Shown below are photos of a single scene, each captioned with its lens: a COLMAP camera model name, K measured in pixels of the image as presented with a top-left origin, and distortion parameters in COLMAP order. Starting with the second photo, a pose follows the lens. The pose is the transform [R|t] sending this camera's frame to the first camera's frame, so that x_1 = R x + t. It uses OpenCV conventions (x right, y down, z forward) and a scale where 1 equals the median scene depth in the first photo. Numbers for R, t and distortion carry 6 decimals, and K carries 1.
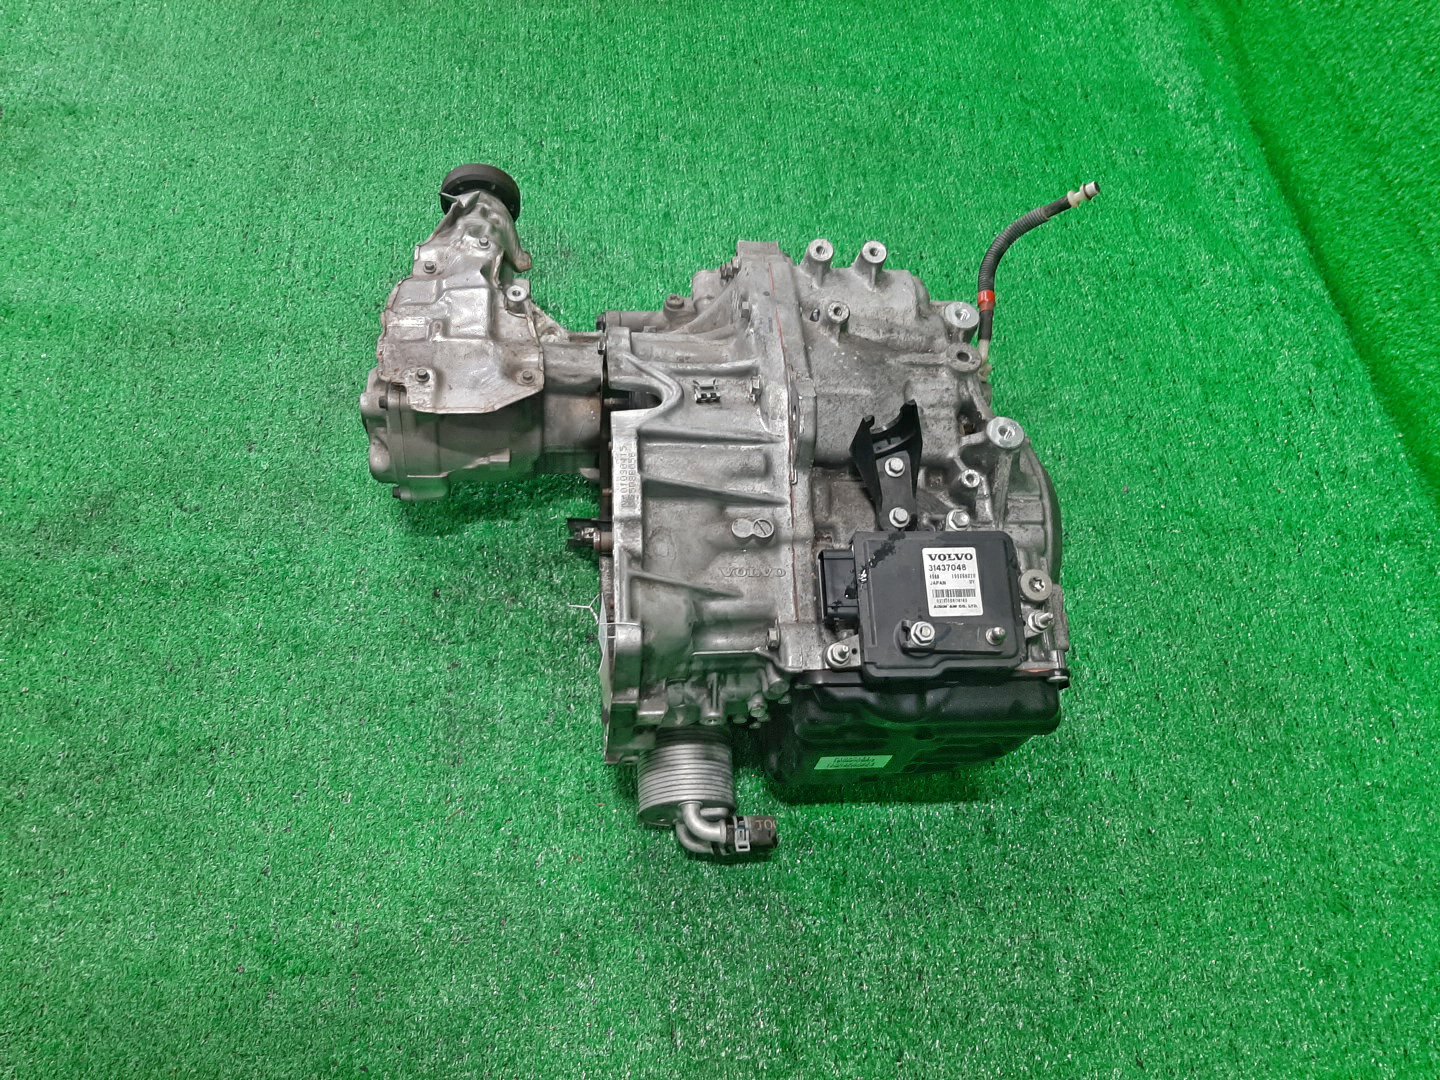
lens RADIAL K [[1224.5, 0, 720.0], [0, 1224.5, 540.0], [0, 0, 1]] dist [-0.009628, -0.008630]
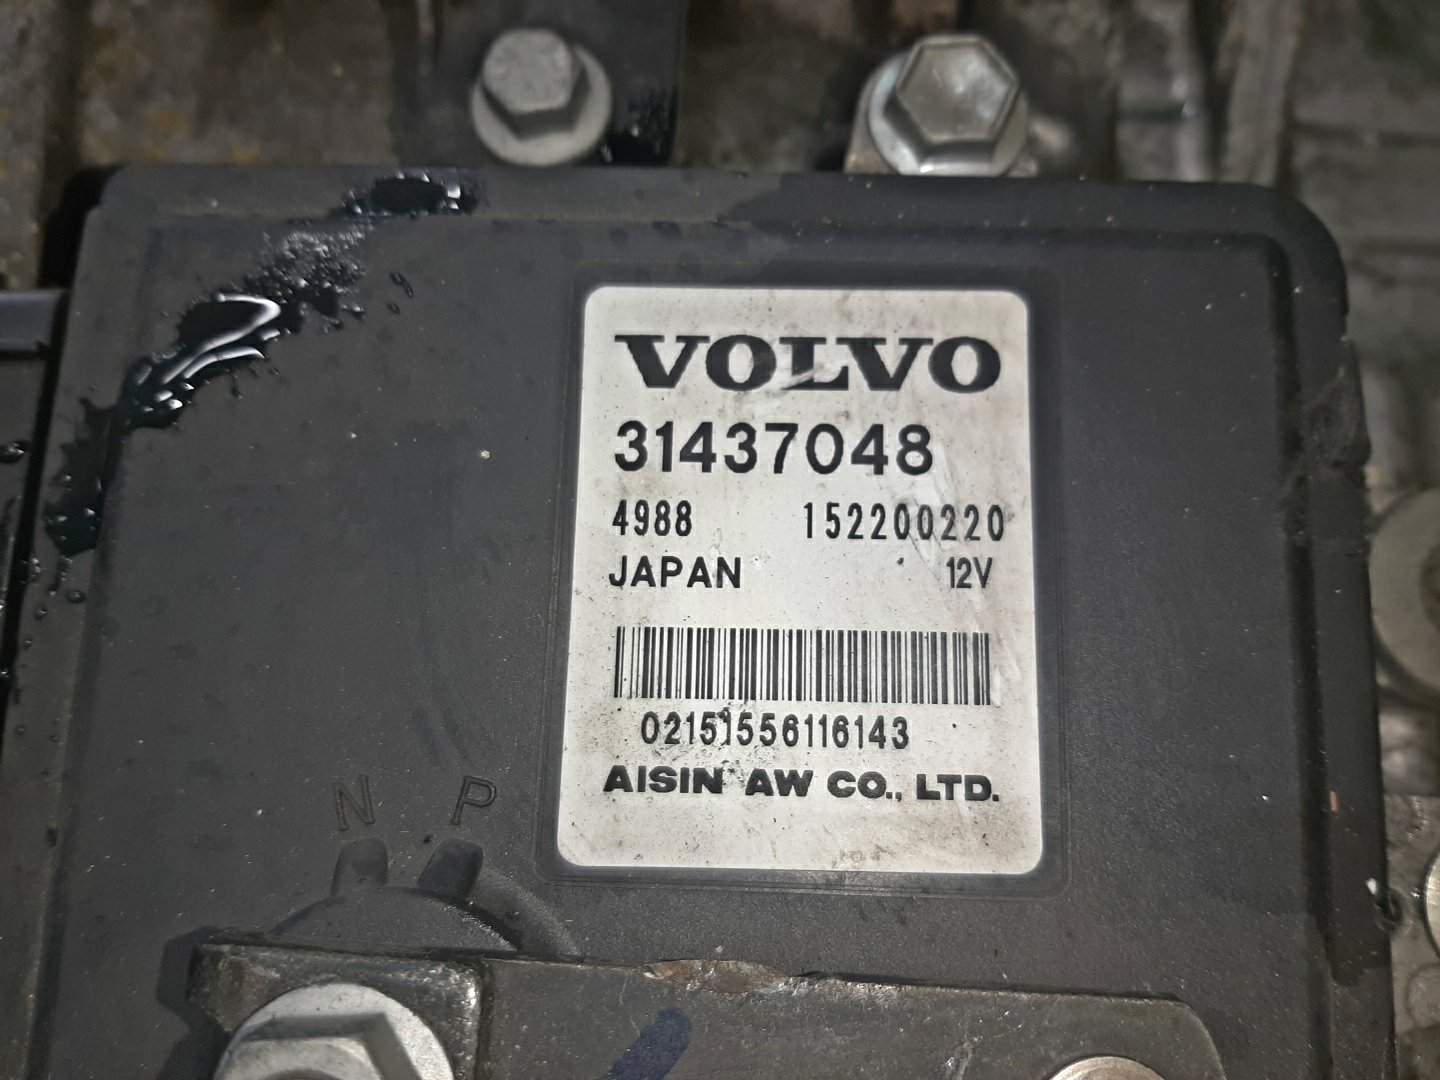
lens RADIAL K [[1224.5, 0, 720.0], [0, 1224.5, 540.0], [0, 0, 1]] dist [-0.009628, -0.008630]
pose [[0.984783, 0.046741, -0.167386, 0.201132], [-0.032020, 0.995464, 0.089590, 0.021005], [0.170815, -0.082867, 0.981812, 0.878104]]
